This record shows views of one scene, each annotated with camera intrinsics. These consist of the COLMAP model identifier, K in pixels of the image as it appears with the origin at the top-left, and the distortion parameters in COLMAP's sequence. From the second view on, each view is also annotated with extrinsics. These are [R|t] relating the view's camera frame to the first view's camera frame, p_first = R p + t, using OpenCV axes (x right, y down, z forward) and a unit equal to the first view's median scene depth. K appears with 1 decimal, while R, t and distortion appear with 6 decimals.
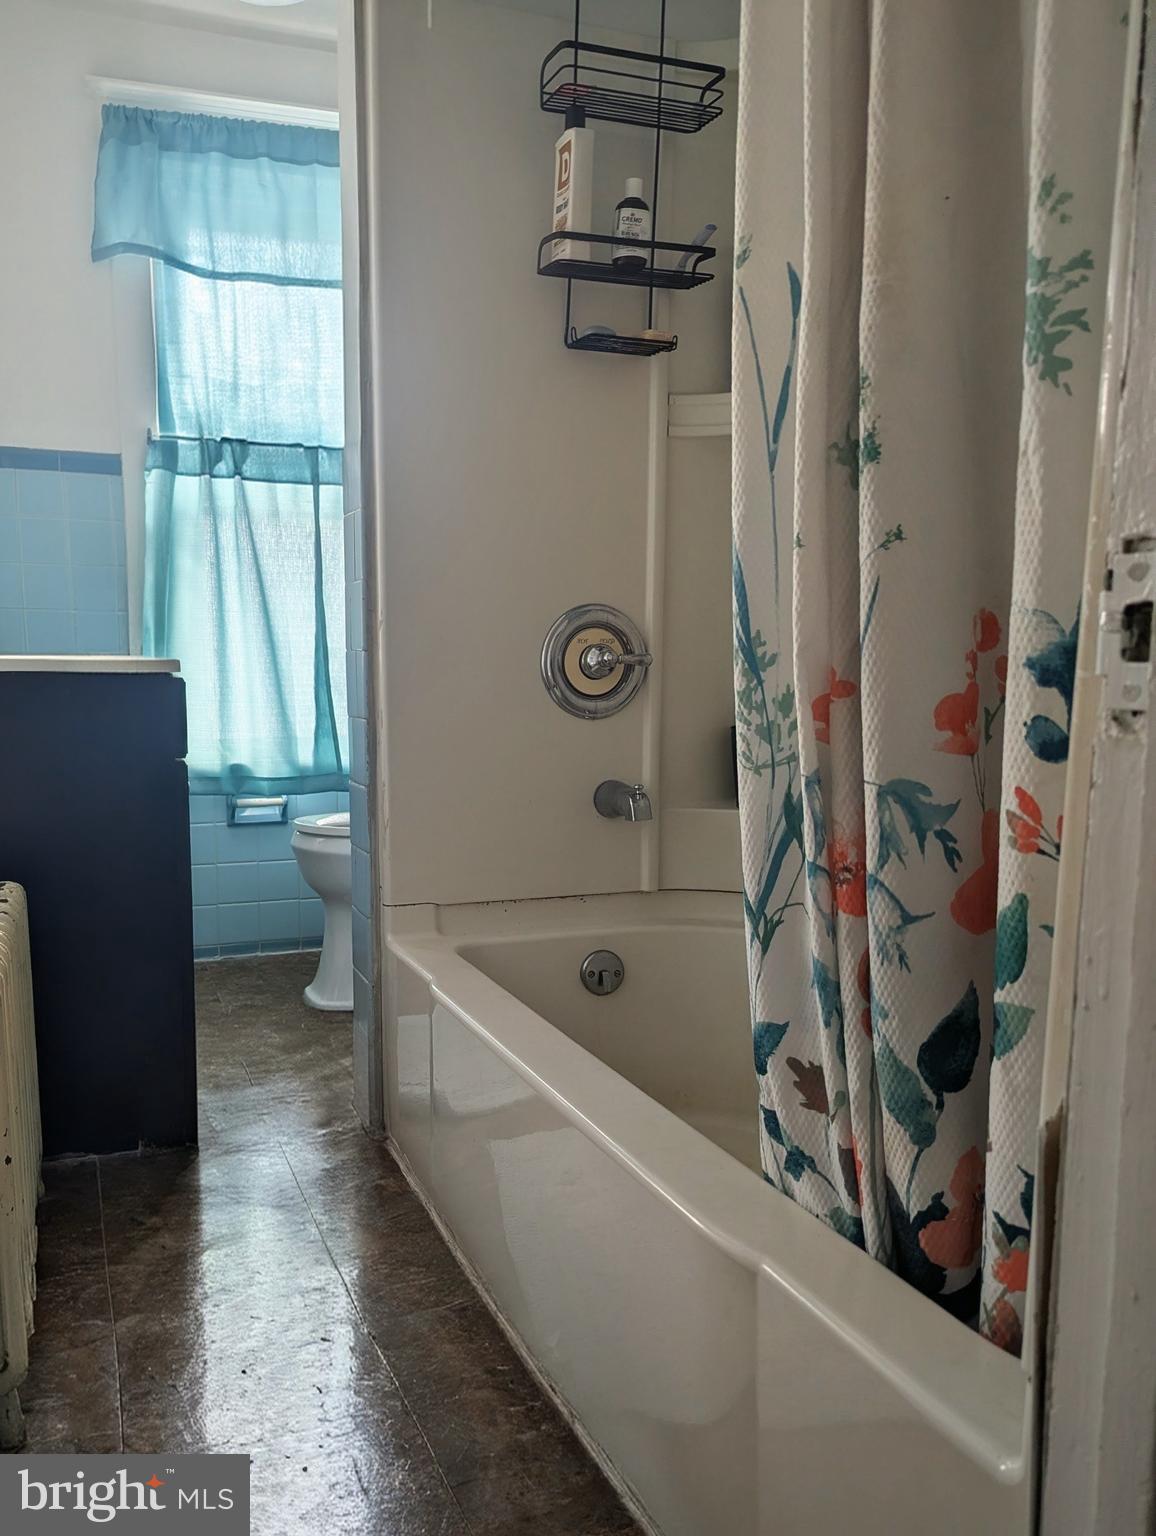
lens RADIAL K [[1101.2, 0, 514.5], [0, 1101.2, 817.0], [0, 0, 1]] dist [0.049180, -0.039861]
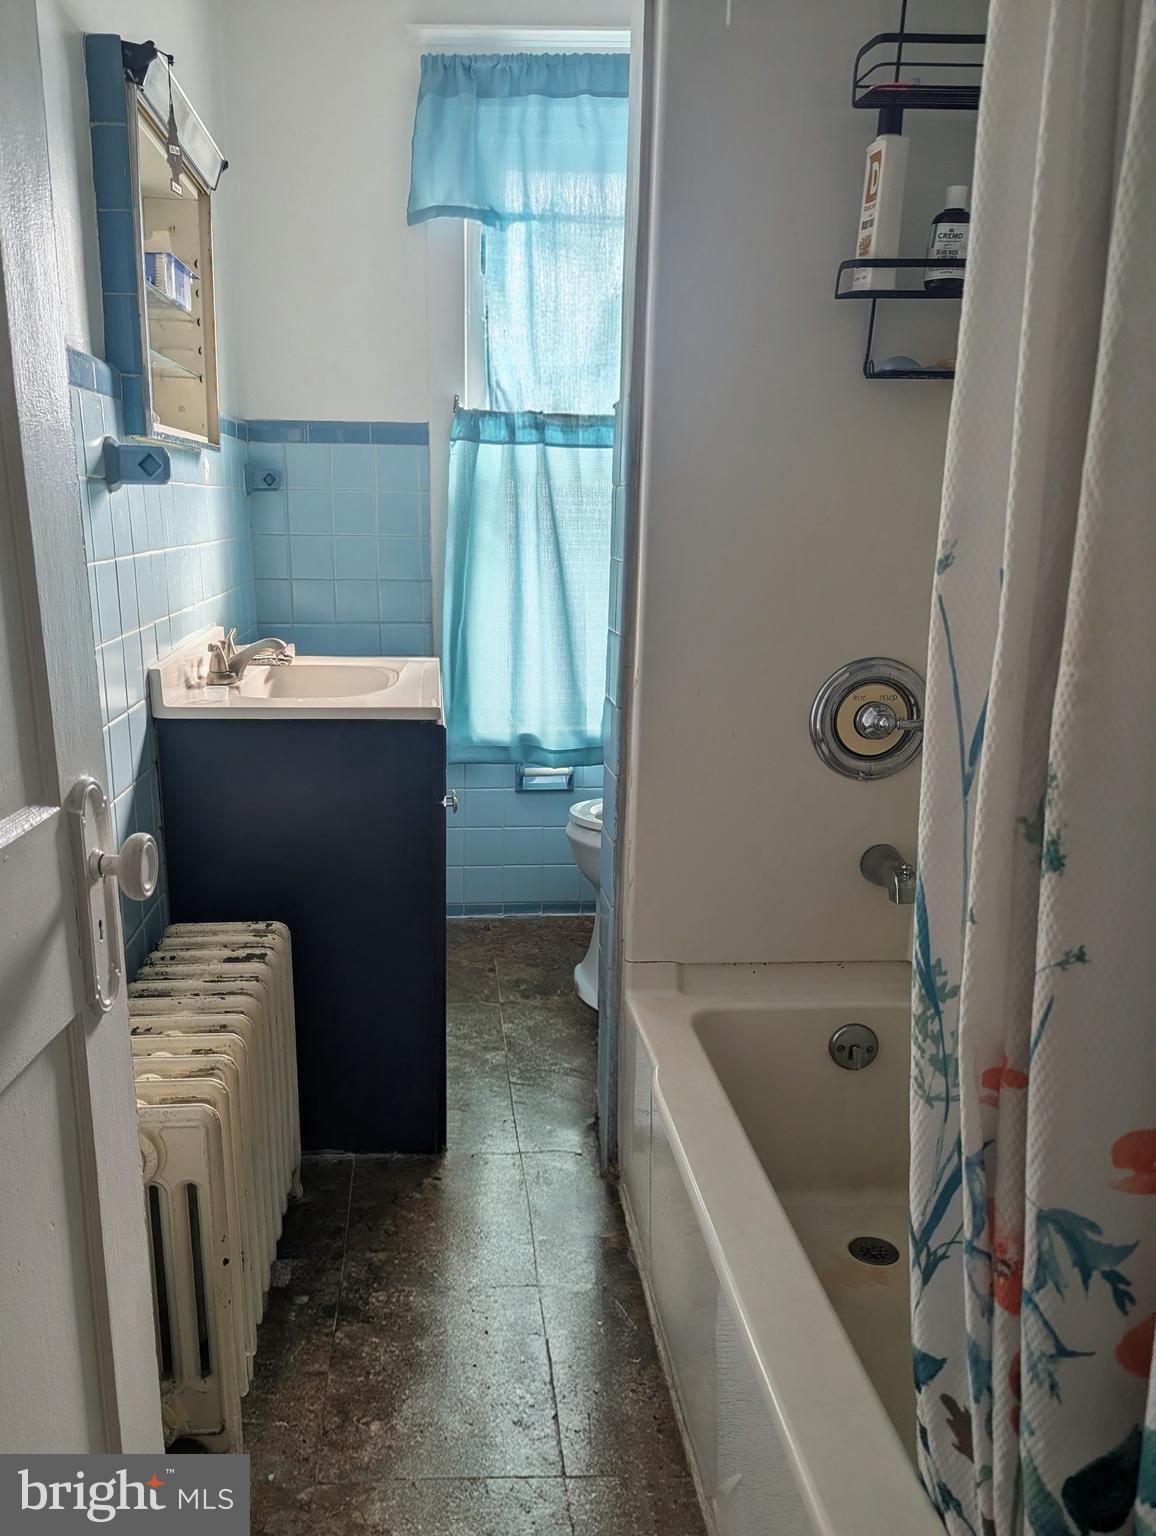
lens RADIAL K [[1124.0, 0, 577.8], [0, 1124.0, 768.8], [0, 0, 1]] dist [0.048606, -0.035825]
pose [[0.963844, 0.084206, -0.252813, 0.083115], [-0.053411, 0.990553, 0.126300, -0.220634], [0.261060, -0.108230, 0.959236, 0.038139]]
